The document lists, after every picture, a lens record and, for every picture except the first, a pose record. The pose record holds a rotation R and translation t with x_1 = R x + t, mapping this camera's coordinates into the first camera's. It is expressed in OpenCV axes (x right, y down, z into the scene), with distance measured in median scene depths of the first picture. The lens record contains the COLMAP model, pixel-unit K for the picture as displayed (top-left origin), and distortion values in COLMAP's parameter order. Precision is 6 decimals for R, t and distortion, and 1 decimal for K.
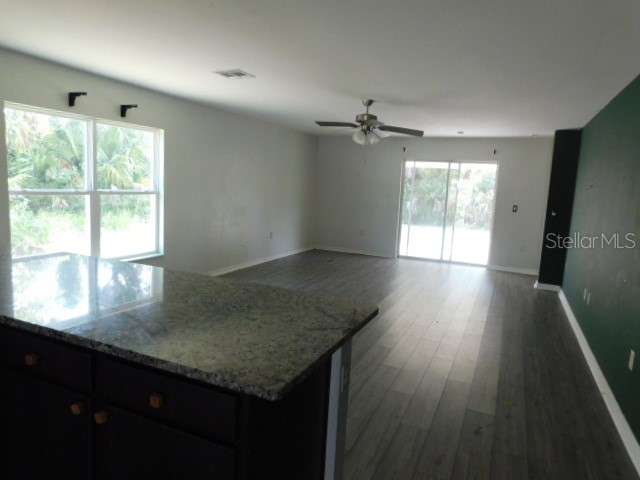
lens RADIAL K [[435.6, 0, 321.8], [0, 435.6, 242.3], [0, 0, 1]] dist [-0.025619, 0.008008]
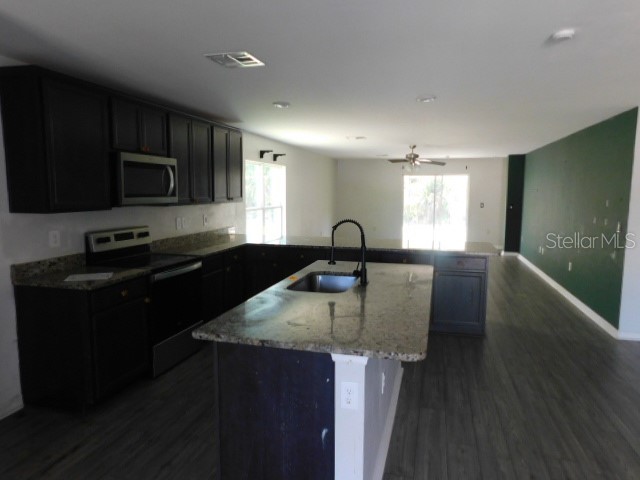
lens RADIAL K [[435.6, 0, 322.0], [0, 435.6, 241.3], [0, 0, 1]] dist [-0.025619, 0.008008]
pose [[0.986898, -0.063398, 0.148367, -0.358416], [0.065765, 0.997773, -0.011094, 0.028058], [-0.147333, 0.020706, 0.988870, -0.424954]]
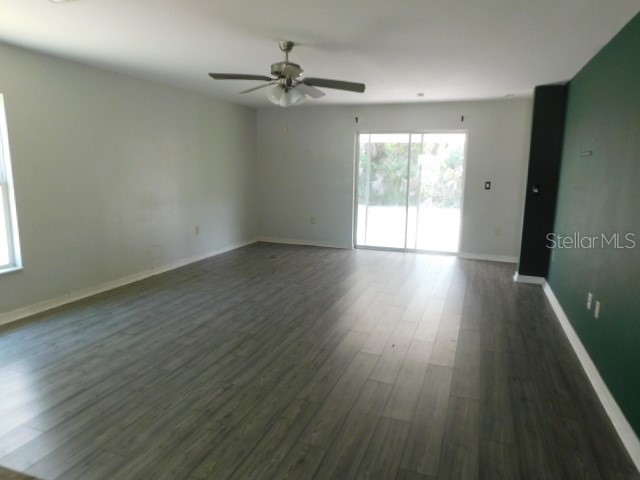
lens RADIAL K [[435.6, 0, 321.6], [0, 435.6, 239.6], [0, 0, 1]] dist [-0.025619, 0.008008]
pose [[0.997235, -0.045491, 0.058760, 0.074648], [0.043469, 0.998433, 0.035243, -0.017882], [-0.060271, -0.032591, 0.997650, 0.189159]]
